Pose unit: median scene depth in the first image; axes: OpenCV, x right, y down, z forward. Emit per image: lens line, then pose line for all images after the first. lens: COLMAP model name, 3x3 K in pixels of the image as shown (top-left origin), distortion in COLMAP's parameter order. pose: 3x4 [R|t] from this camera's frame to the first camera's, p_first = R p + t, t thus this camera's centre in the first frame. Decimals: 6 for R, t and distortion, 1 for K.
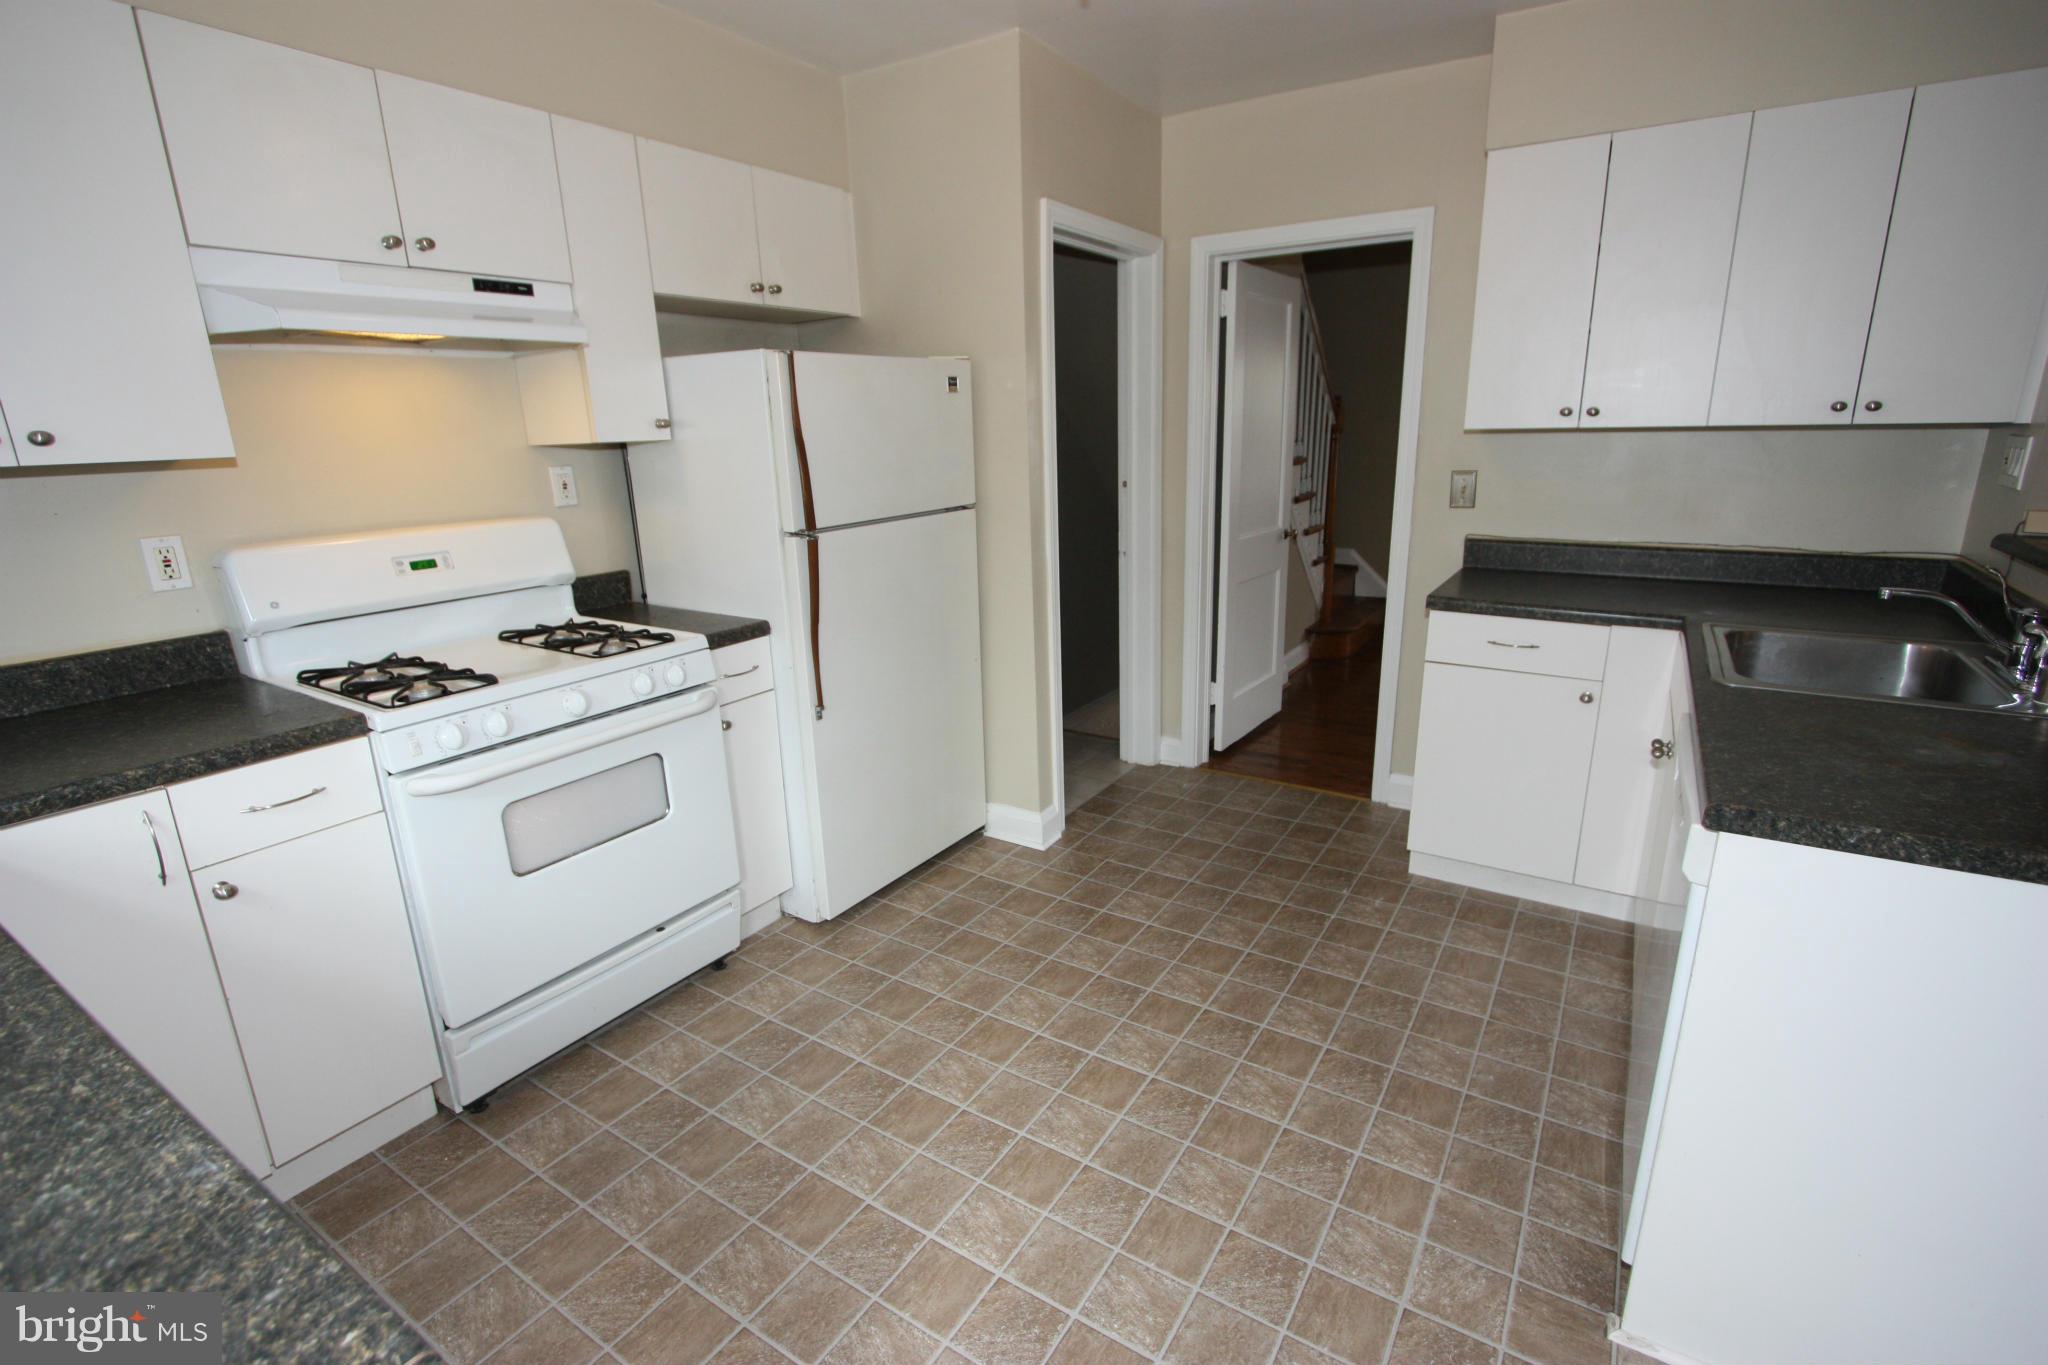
lens RADIAL K [[932.4, 0, 1035.3], [0, 932.4, 687.1], [0, 0, 1]] dist [-0.013841, -0.000494]
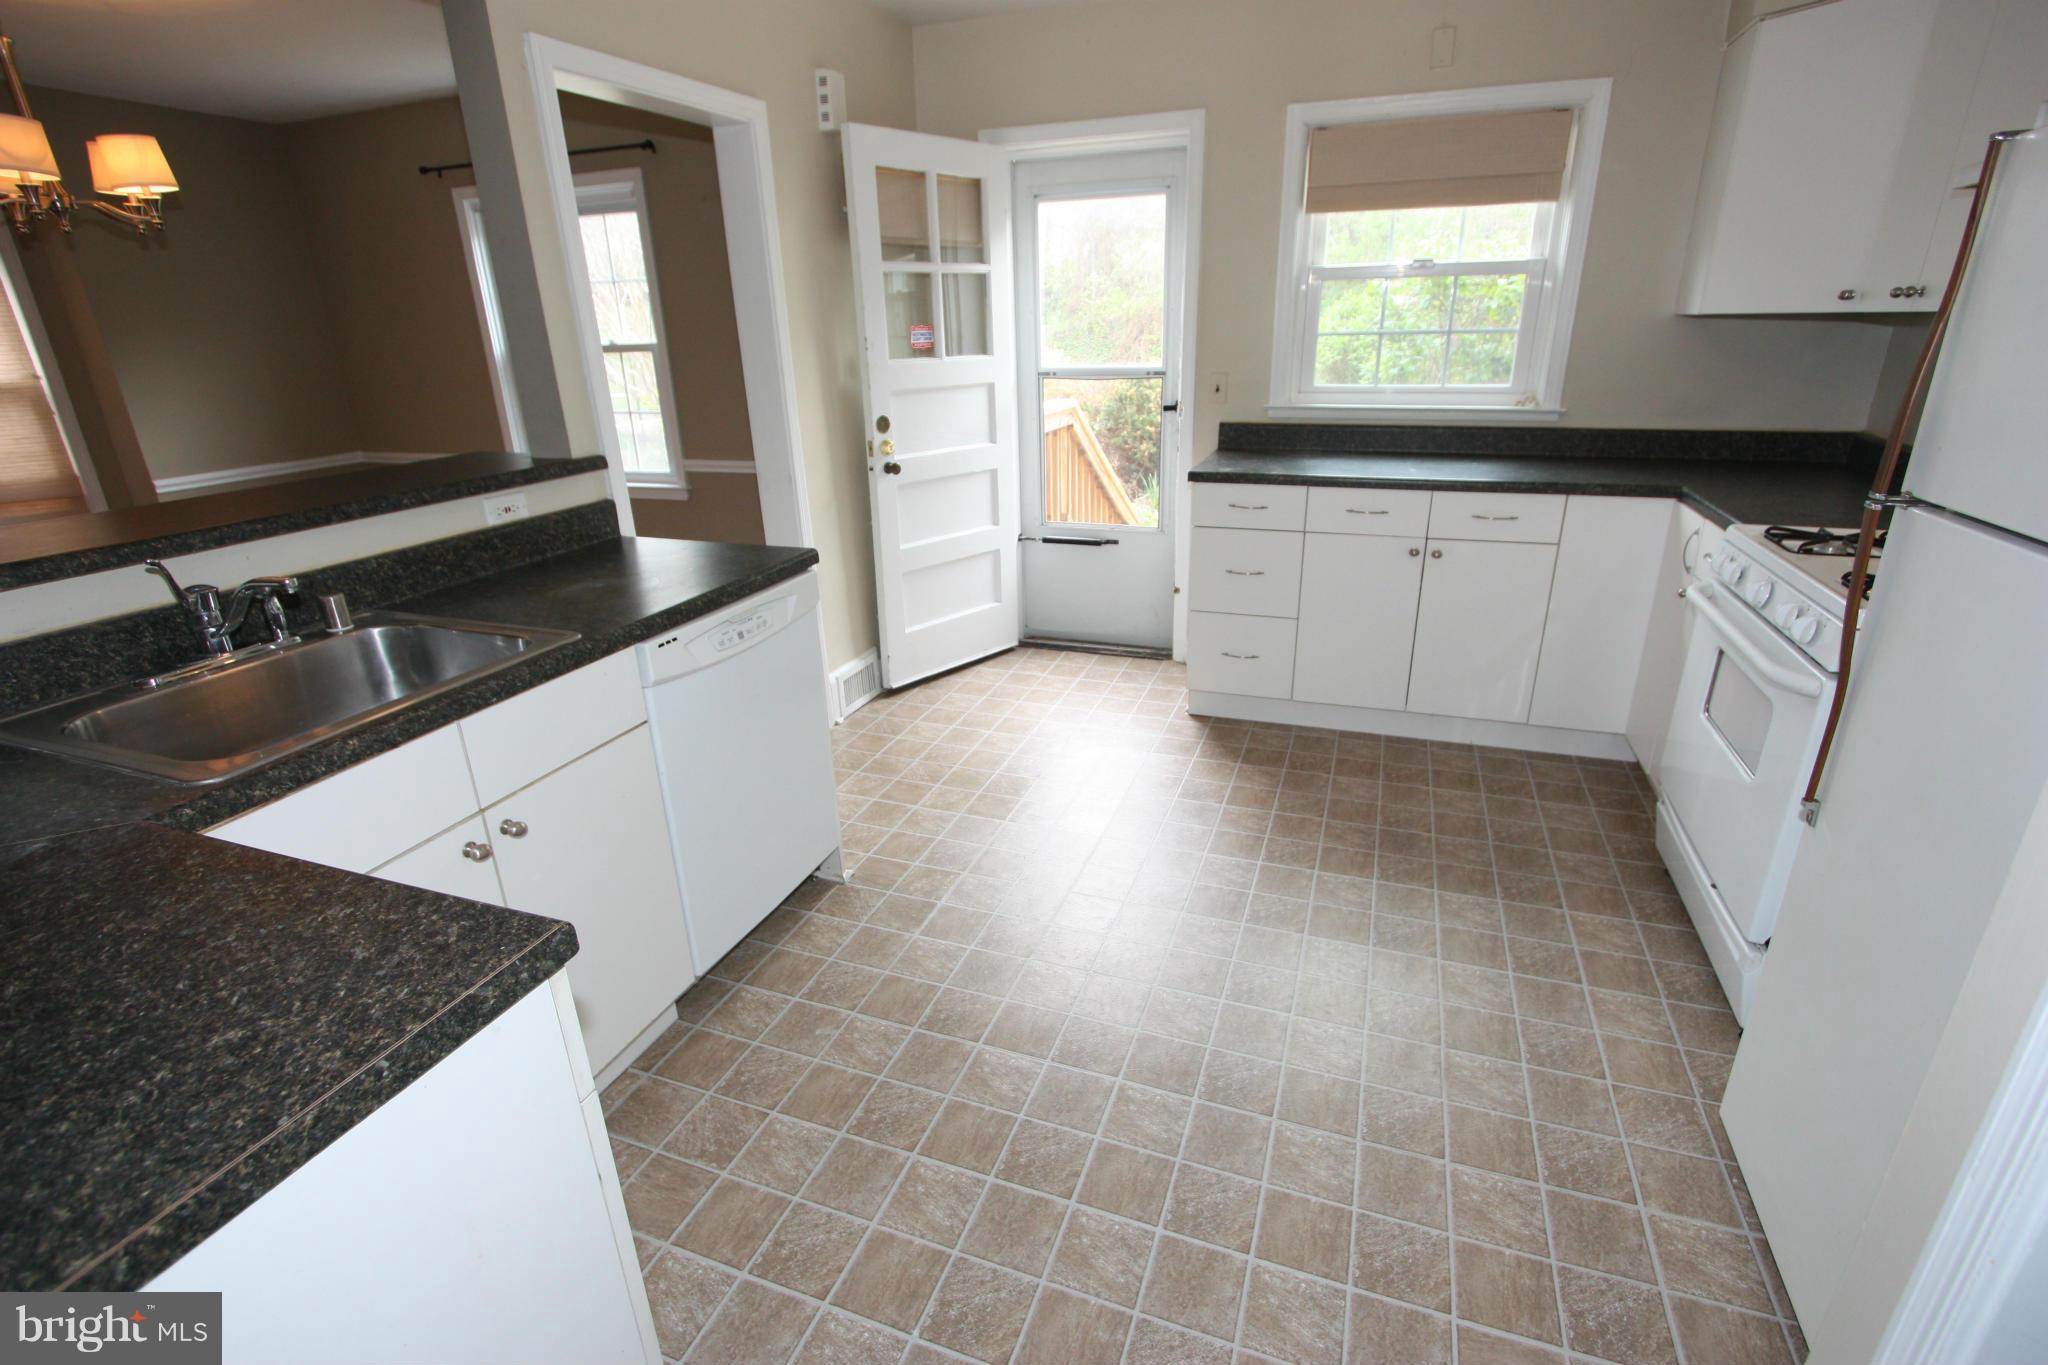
lens RADIAL K [[946.9, 0, 1026.0], [0, 946.9, 690.1], [0, 0, 1]] dist [-0.011225, -0.000080]
pose [[-0.975952, 0.119482, -0.182323, 0.392430], [-0.014980, 0.797663, 0.602918, -0.433571], [0.217470, 0.591150, -0.776691, 1.502173]]
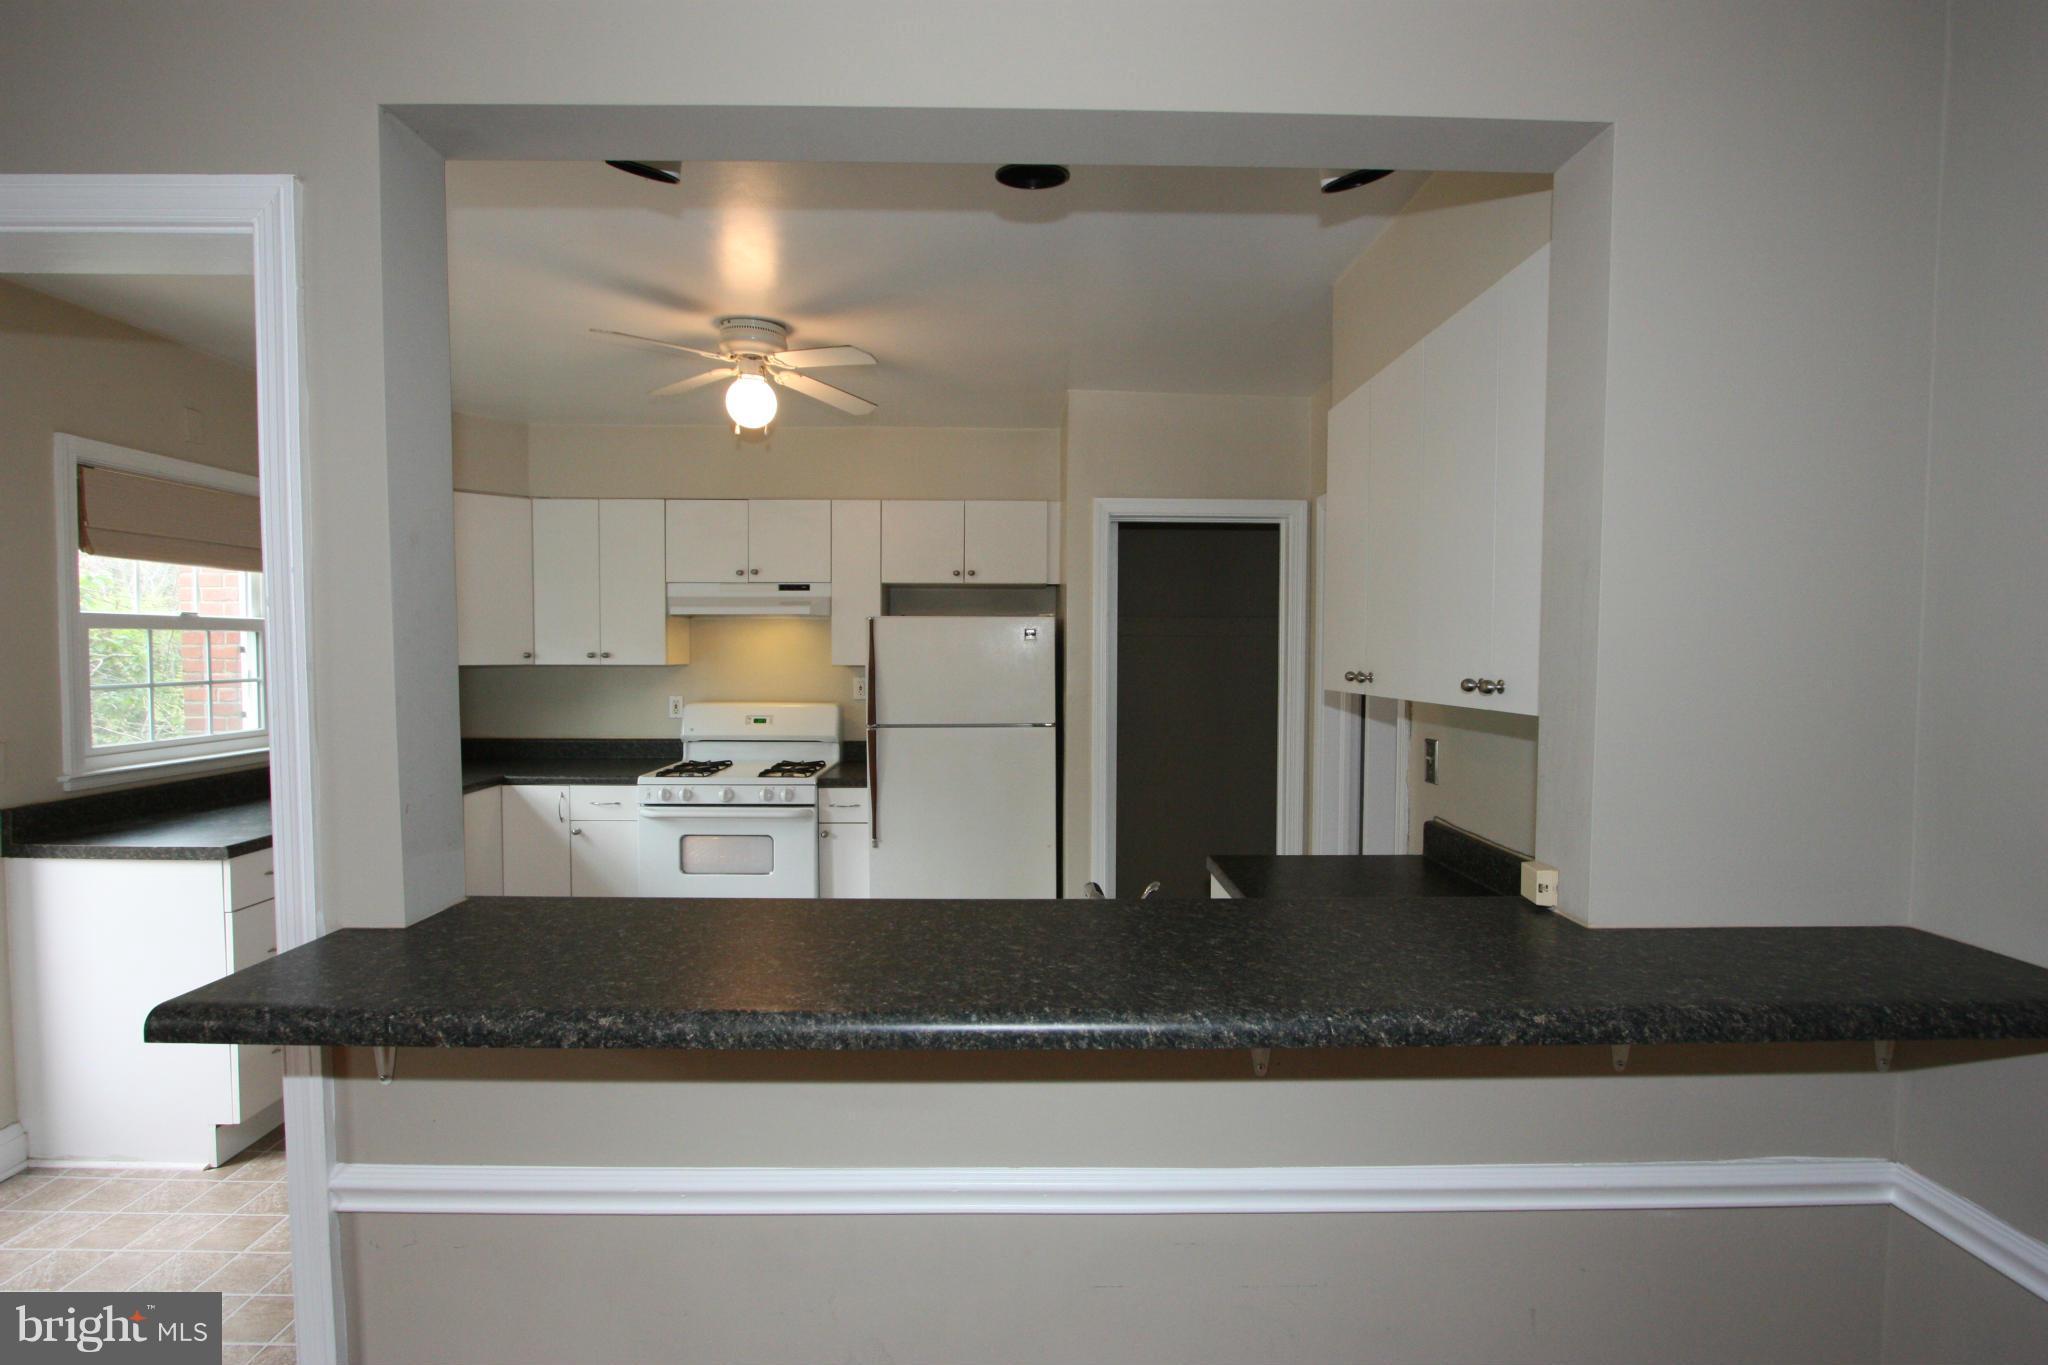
lens RADIAL K [[946.9, 0, 1026.0], [0, 946.9, 690.1], [0, 0, 1]] dist [-0.011225, -0.000080]
pose [[0.550535, 0.063293, -0.832409, 1.353469], [-0.244731, 0.965549, -0.088442, -0.158134], [0.798134, 0.252407, 0.547058, 0.335950]]
